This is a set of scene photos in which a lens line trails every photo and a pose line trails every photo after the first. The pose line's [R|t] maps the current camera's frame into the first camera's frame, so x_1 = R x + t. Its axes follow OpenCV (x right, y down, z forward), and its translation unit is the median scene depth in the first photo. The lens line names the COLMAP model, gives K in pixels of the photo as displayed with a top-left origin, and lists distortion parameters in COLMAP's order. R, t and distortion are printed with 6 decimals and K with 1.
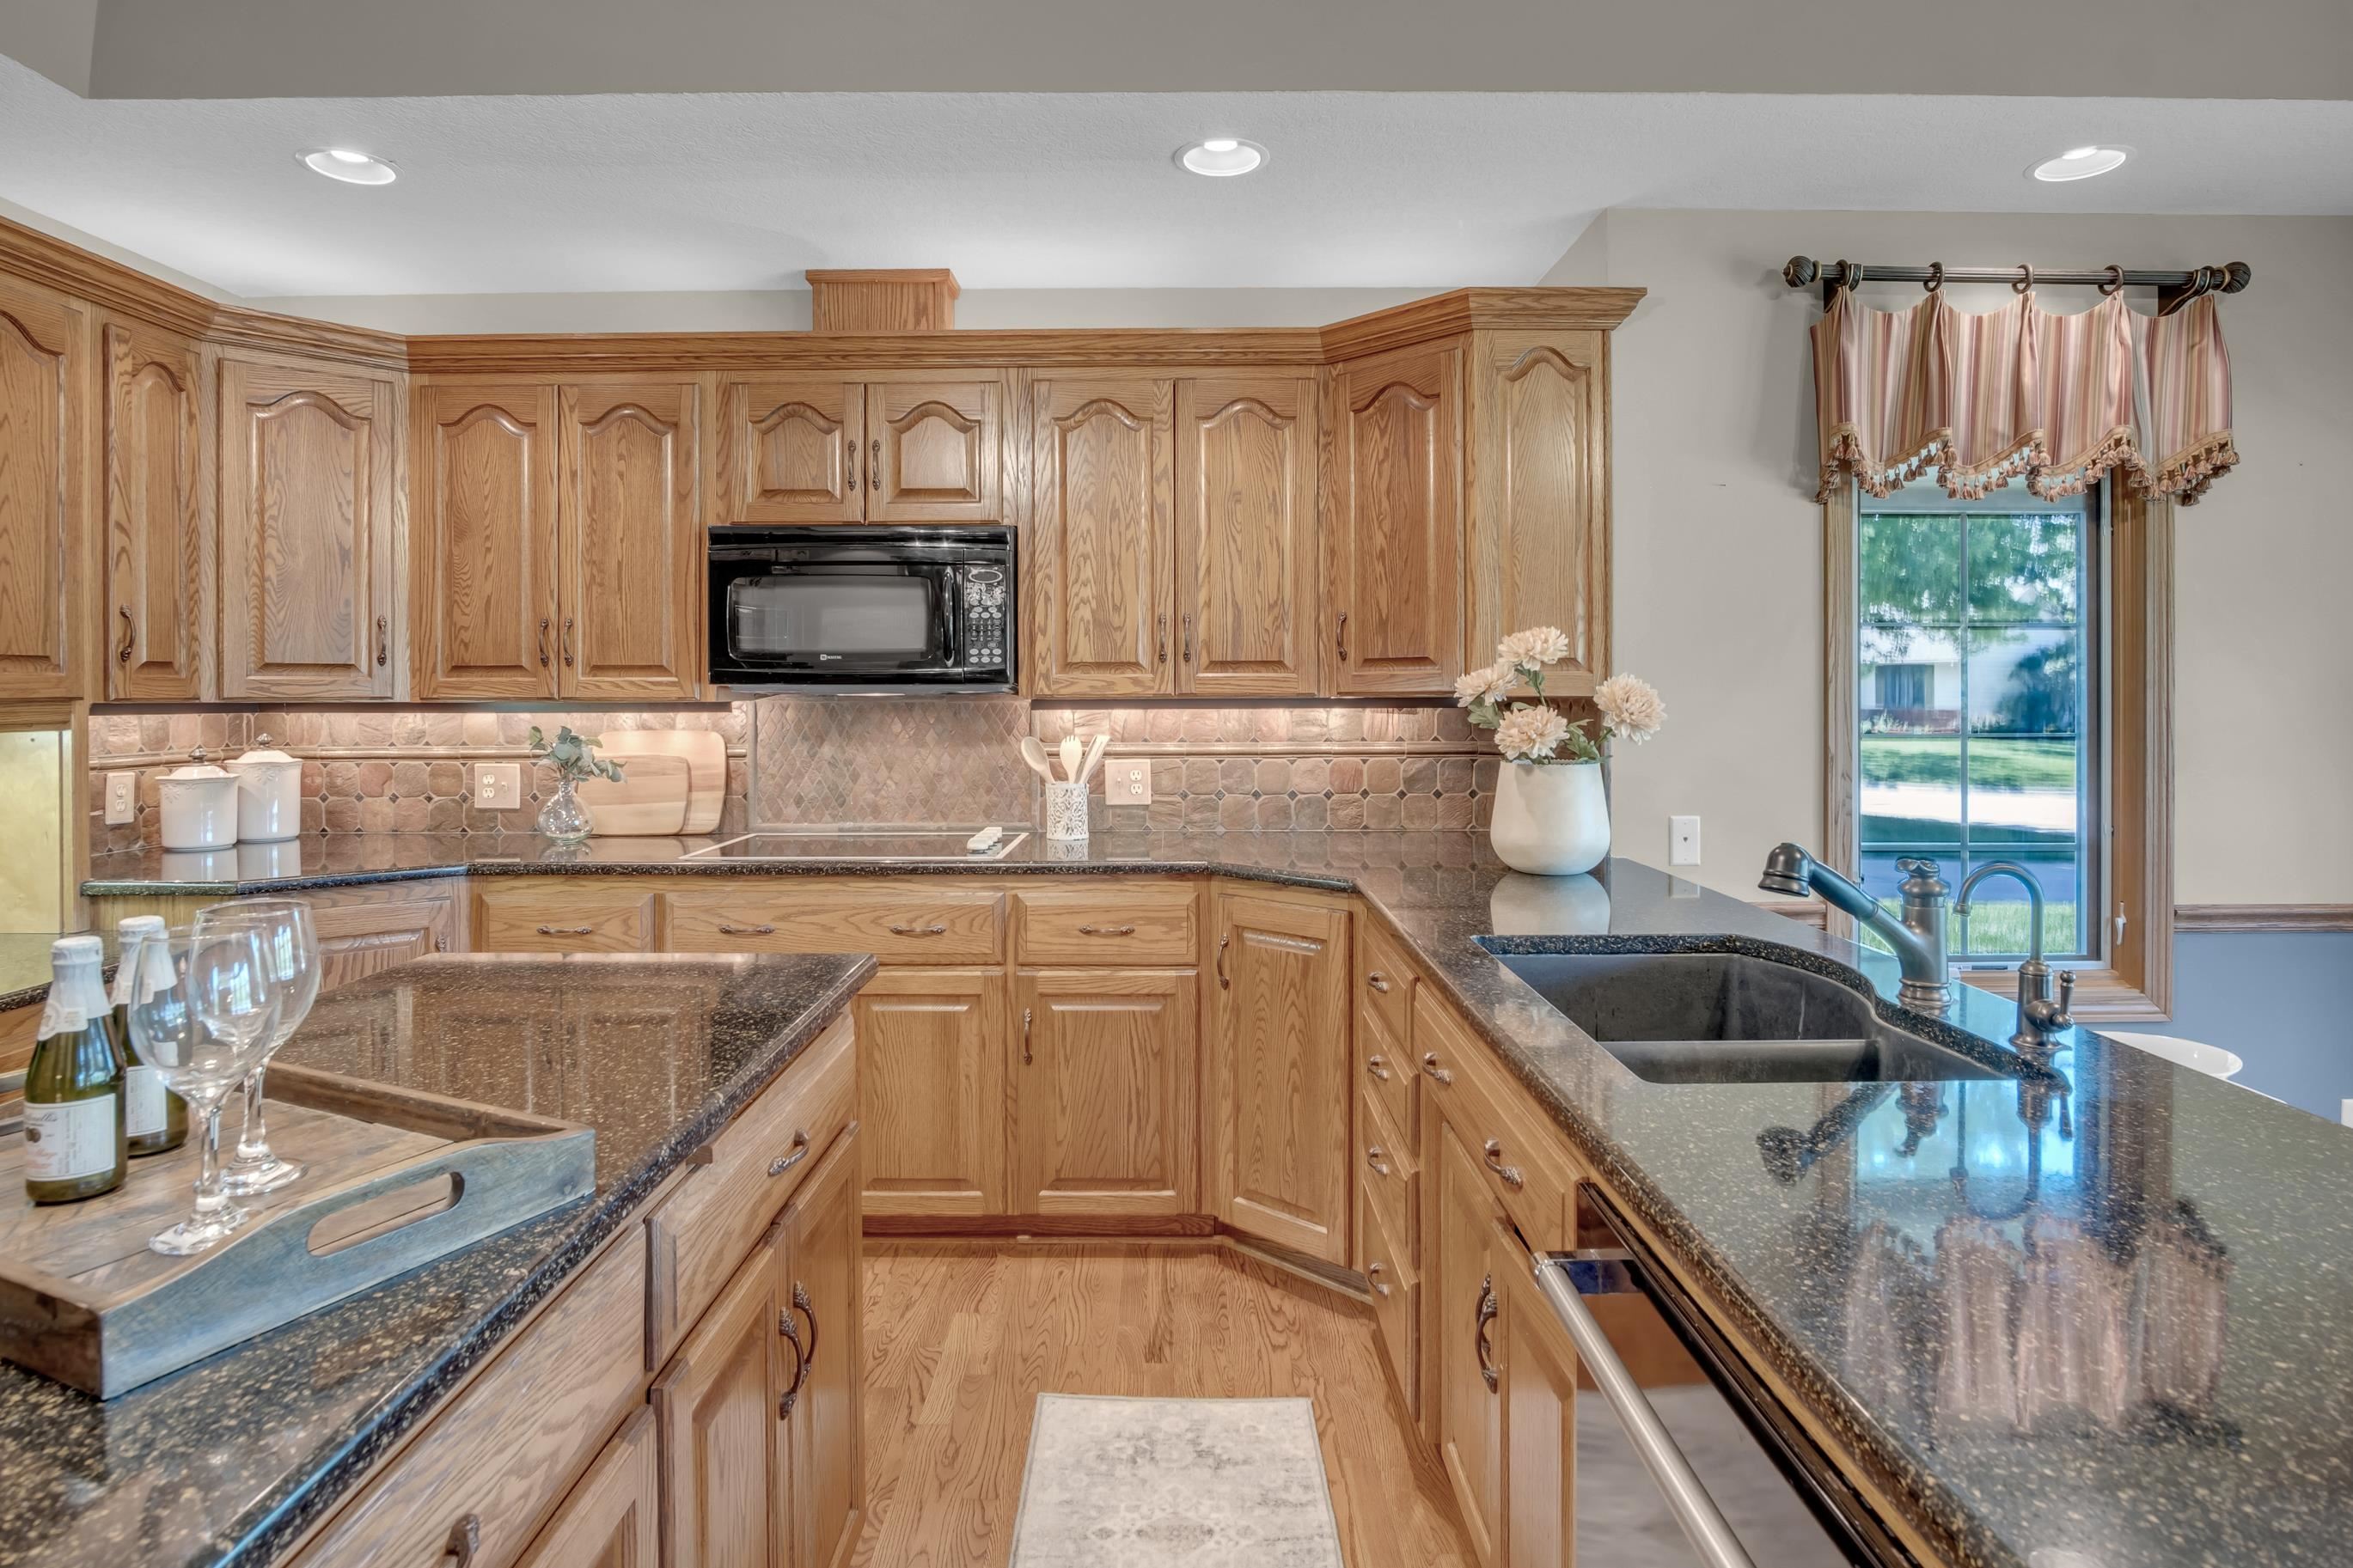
lens RADIAL K [[1273.8, 0, 1178.0], [0, 1273.8, 699.3], [0, 0, 1]] dist [-0.028871, 0.001114]
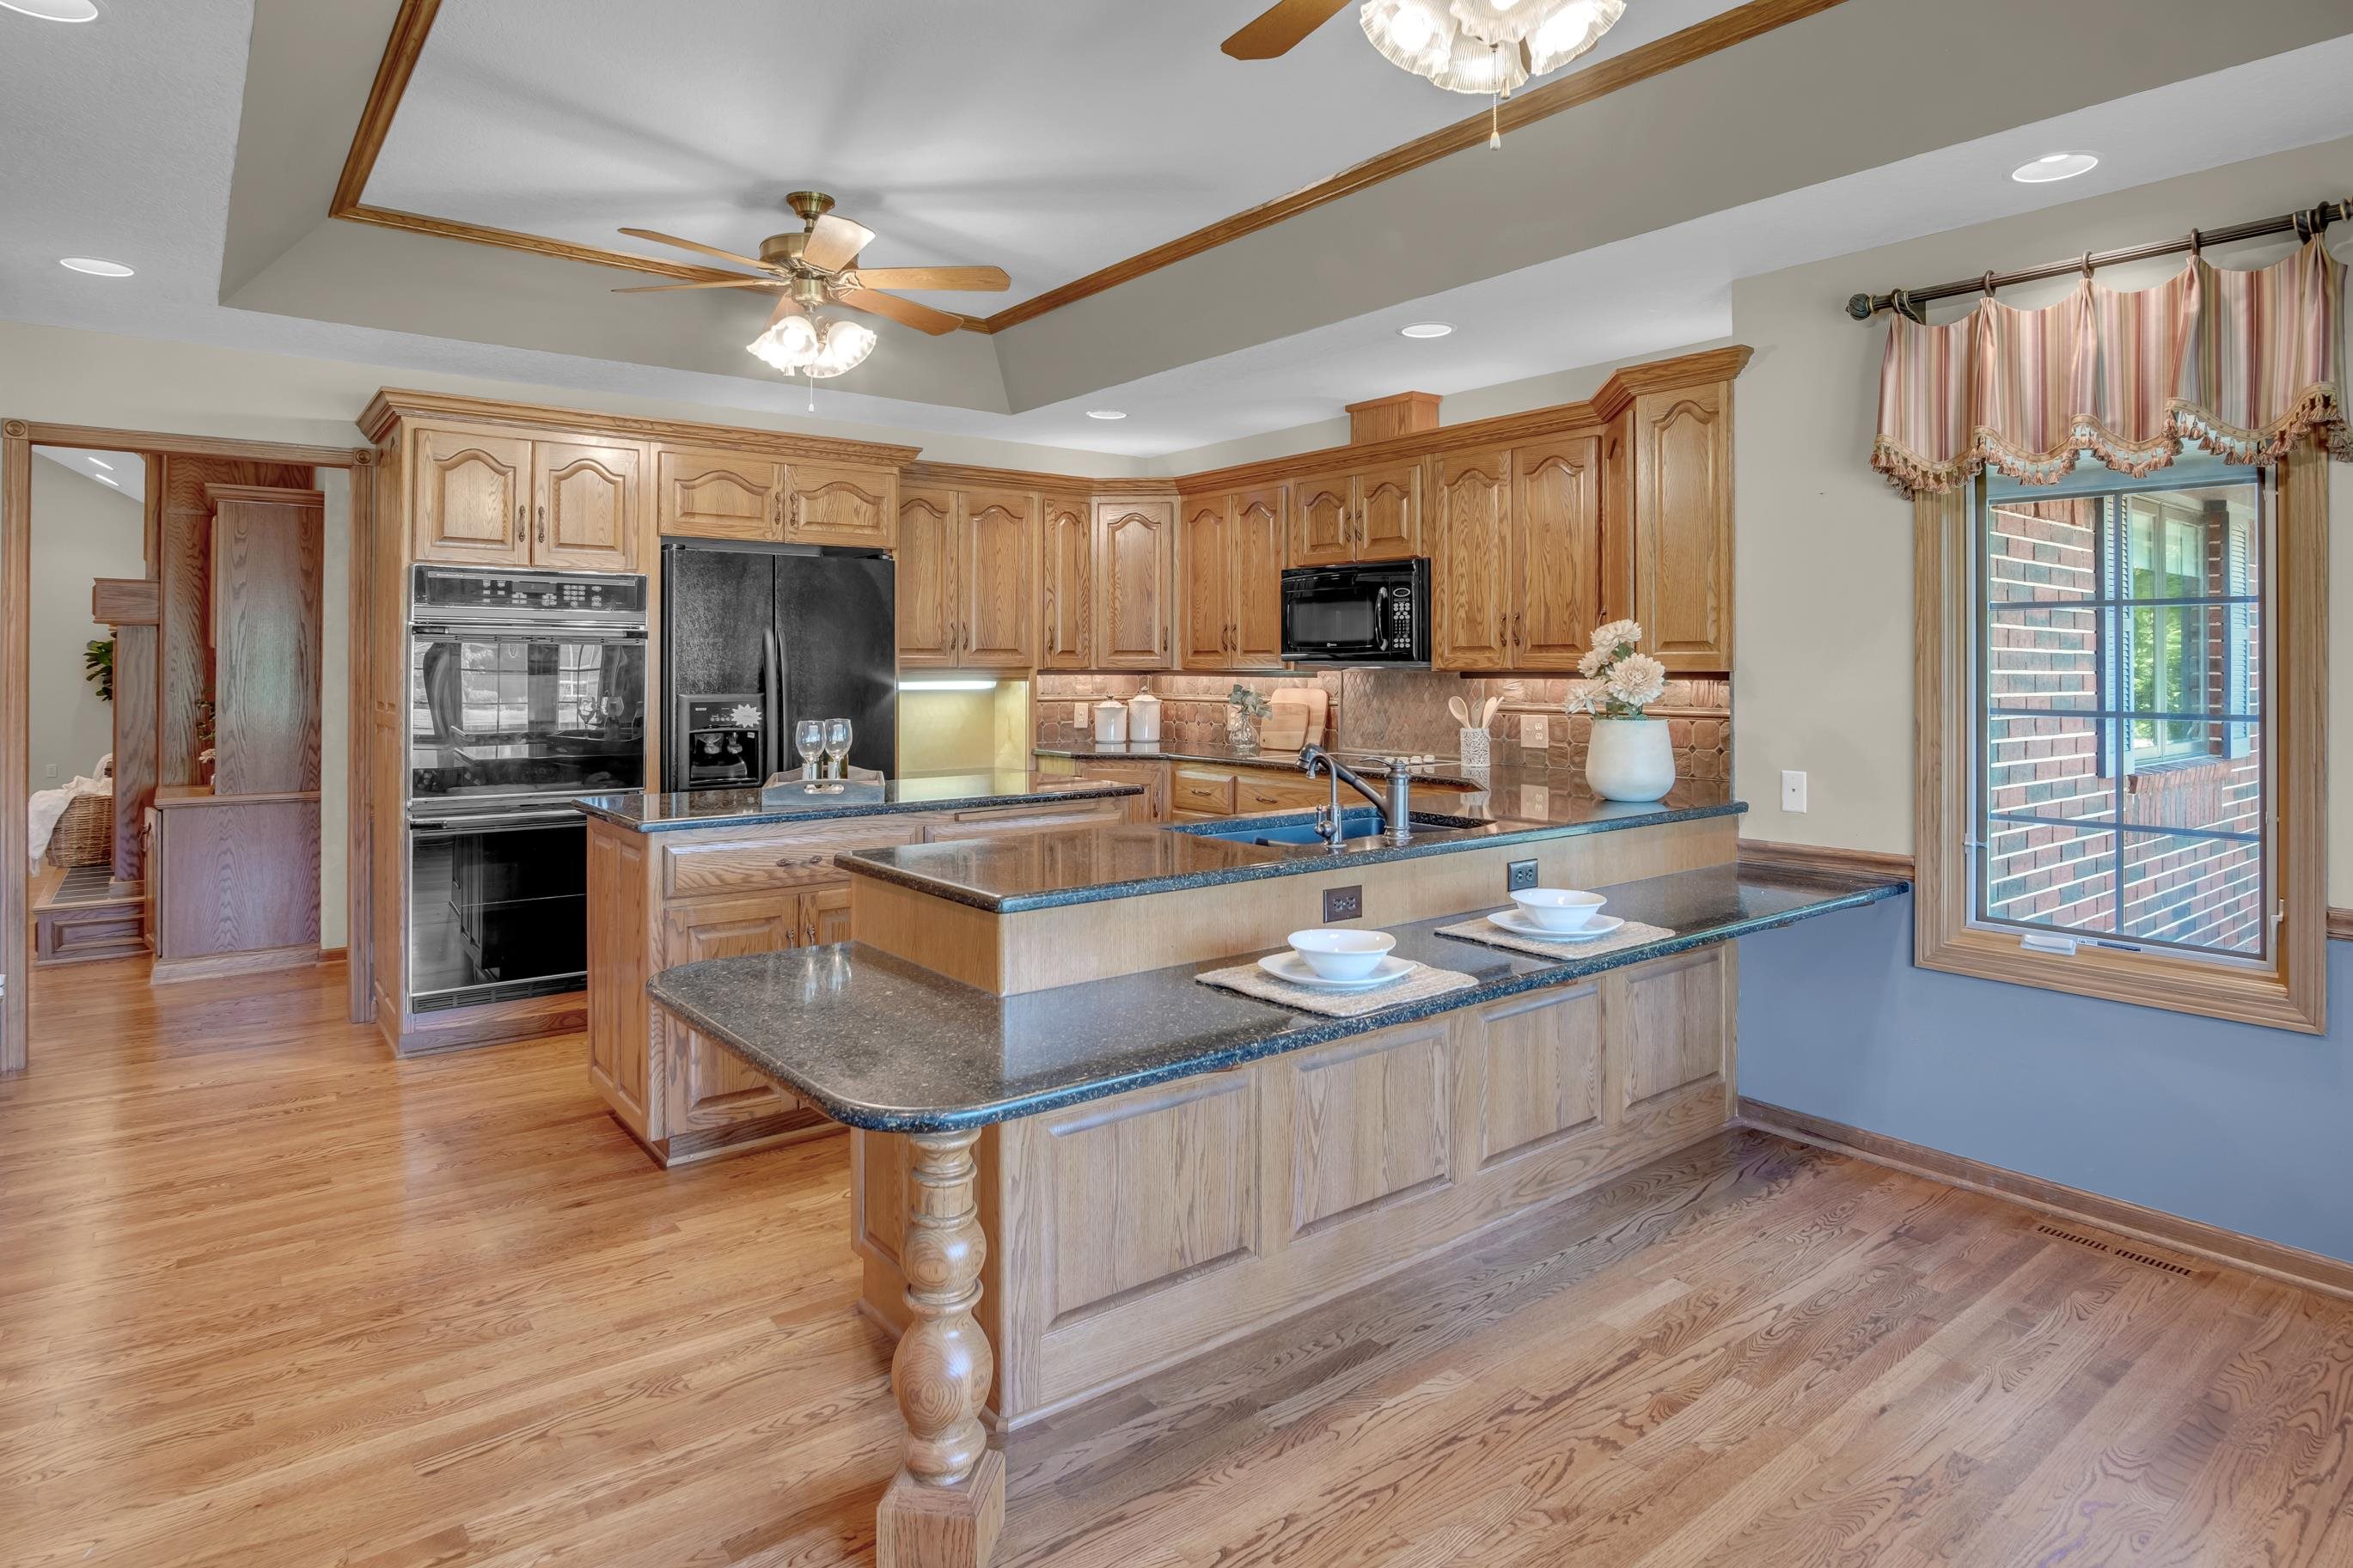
lens RADIAL K [[1300.2, 0, 1177.1], [0, 1300.2, 661.2], [0, 0, 1]] dist [-0.022570, 0.000245]
pose [[0.617190, 0.000640, -0.786814, 0.940619], [-0.006987, 0.999965, -0.004666, -0.002435], [0.786783, 0.008377, 0.617173, -0.206555]]
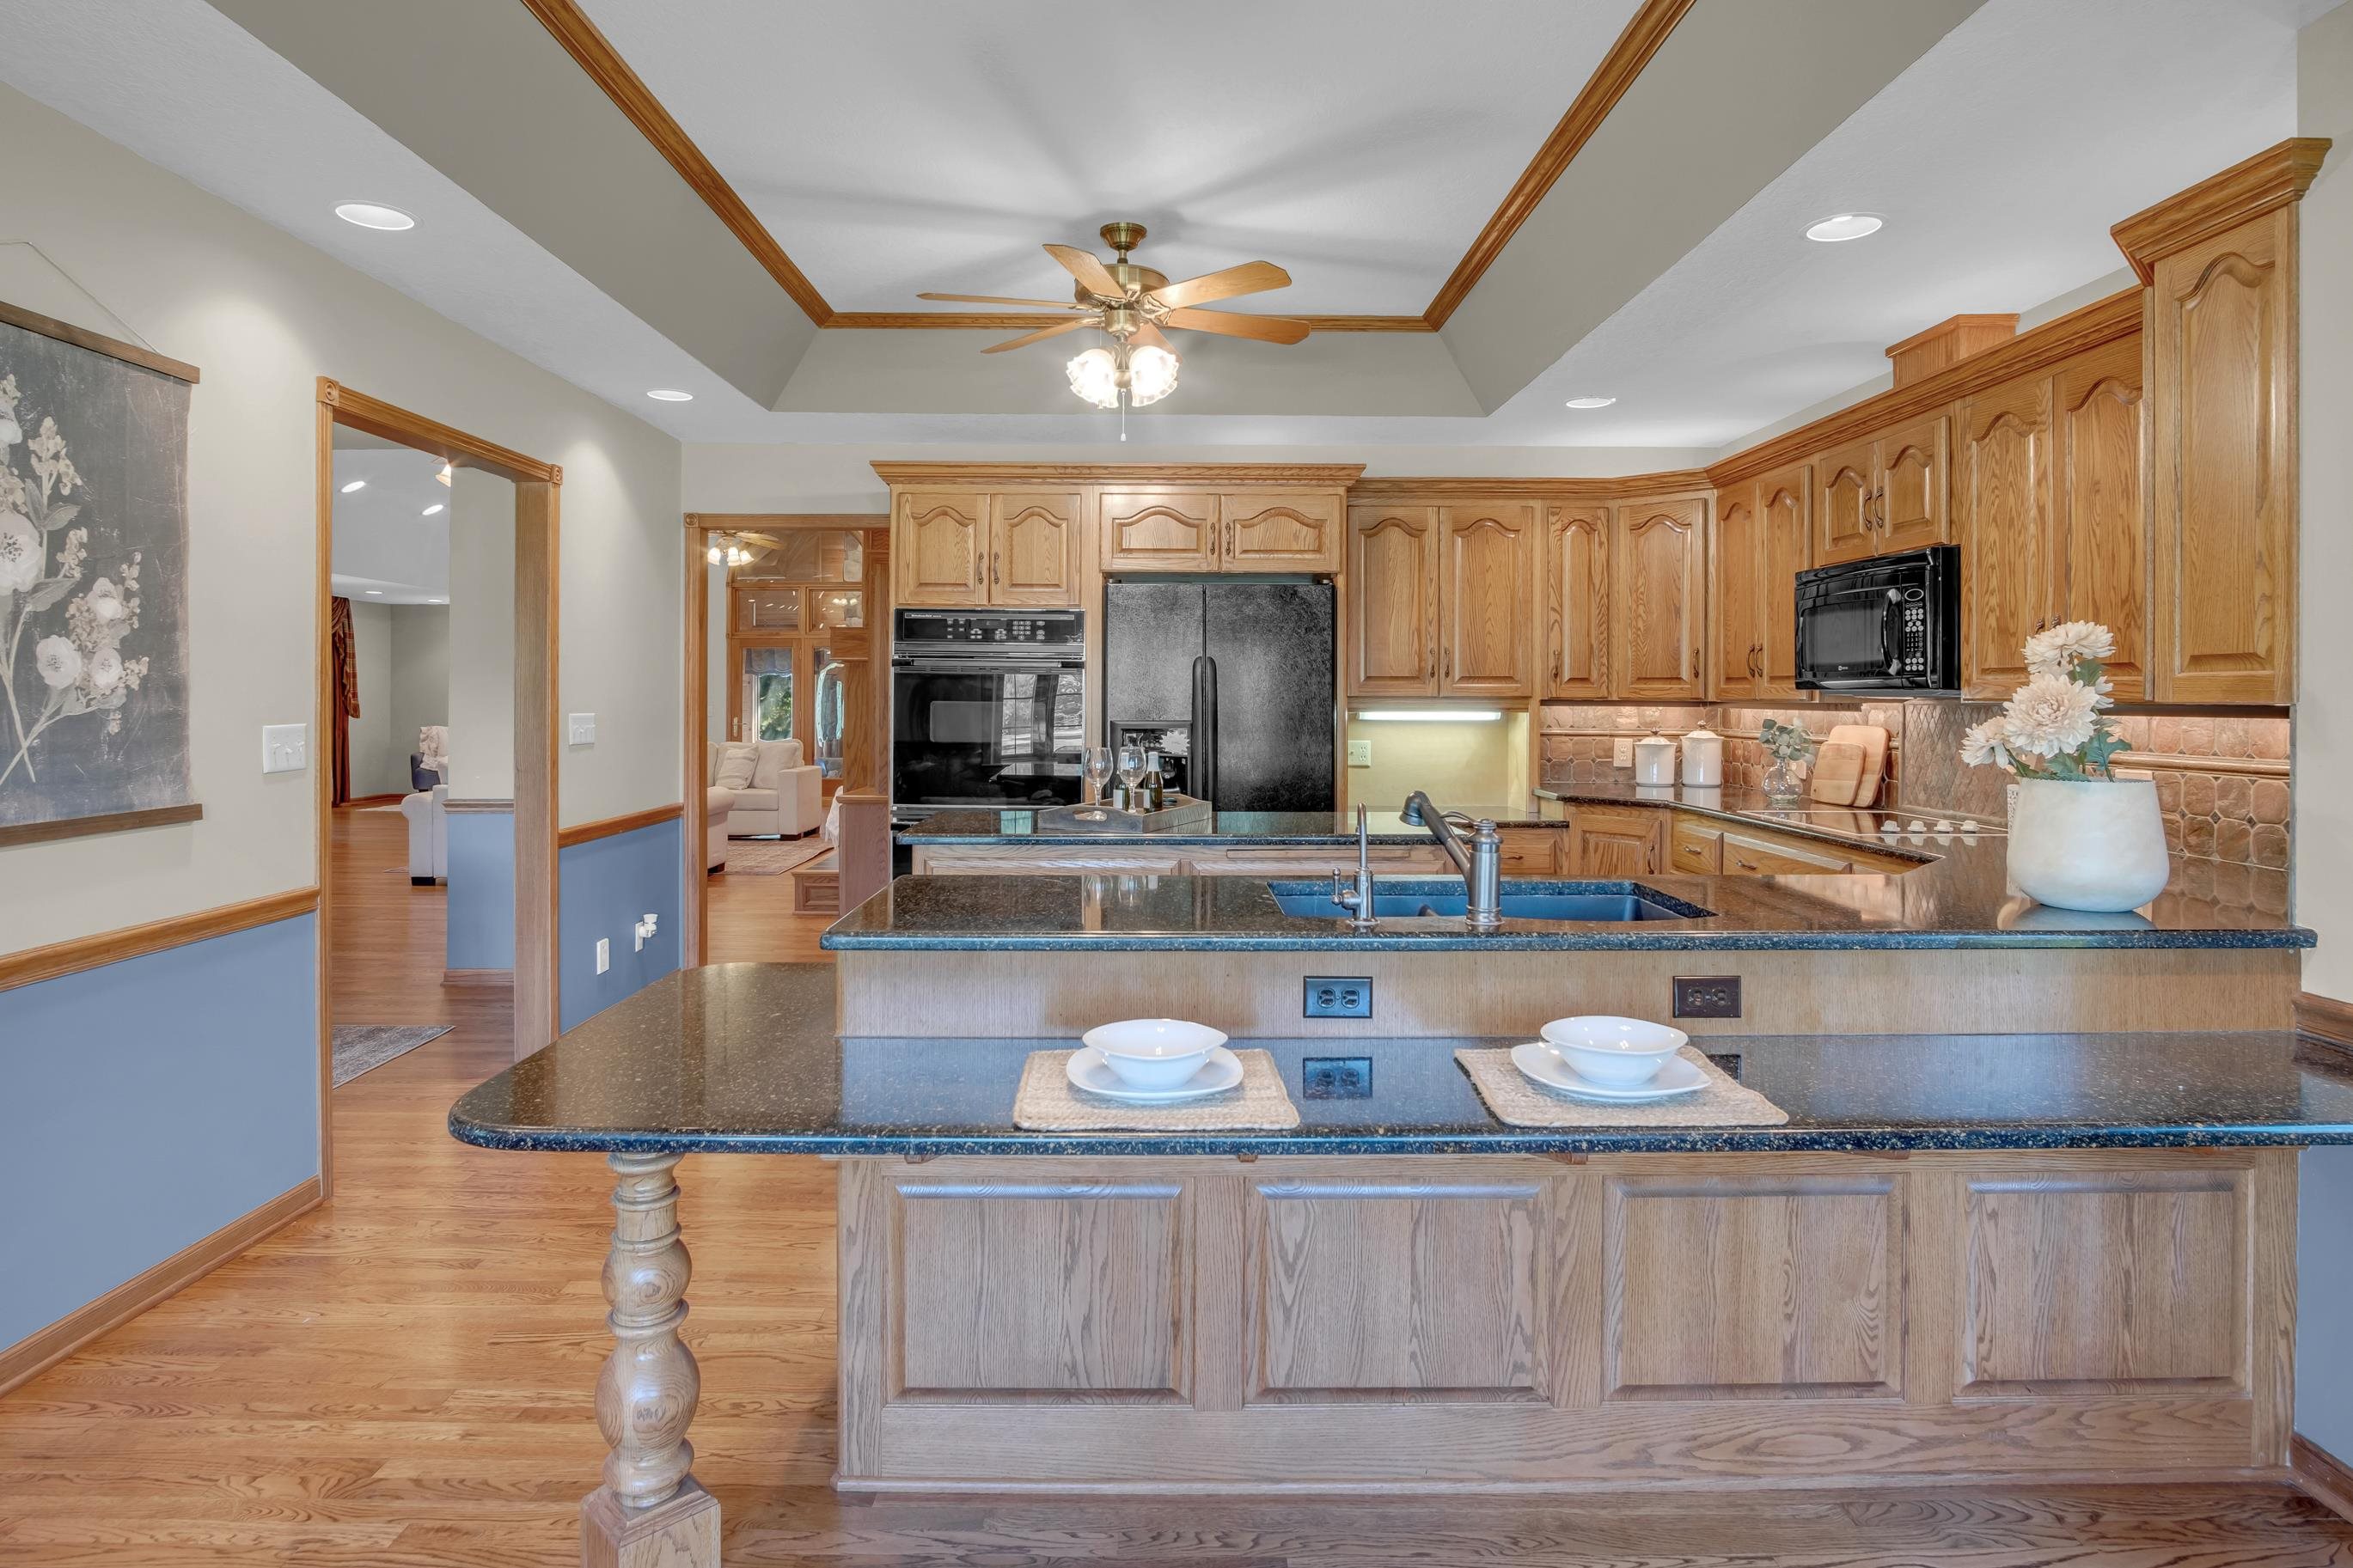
lens RADIAL K [[1291.9, 0, 1165.9], [0, 1291.9, 702.6], [0, 0, 1]] dist [-0.031536, 0.009713]
pose [[0.006814, 0.008337, -0.999942, 0.994518], [-0.009567, 0.999920, 0.008272, -0.002892], [0.999931, 0.009510, 0.006893, 0.322526]]
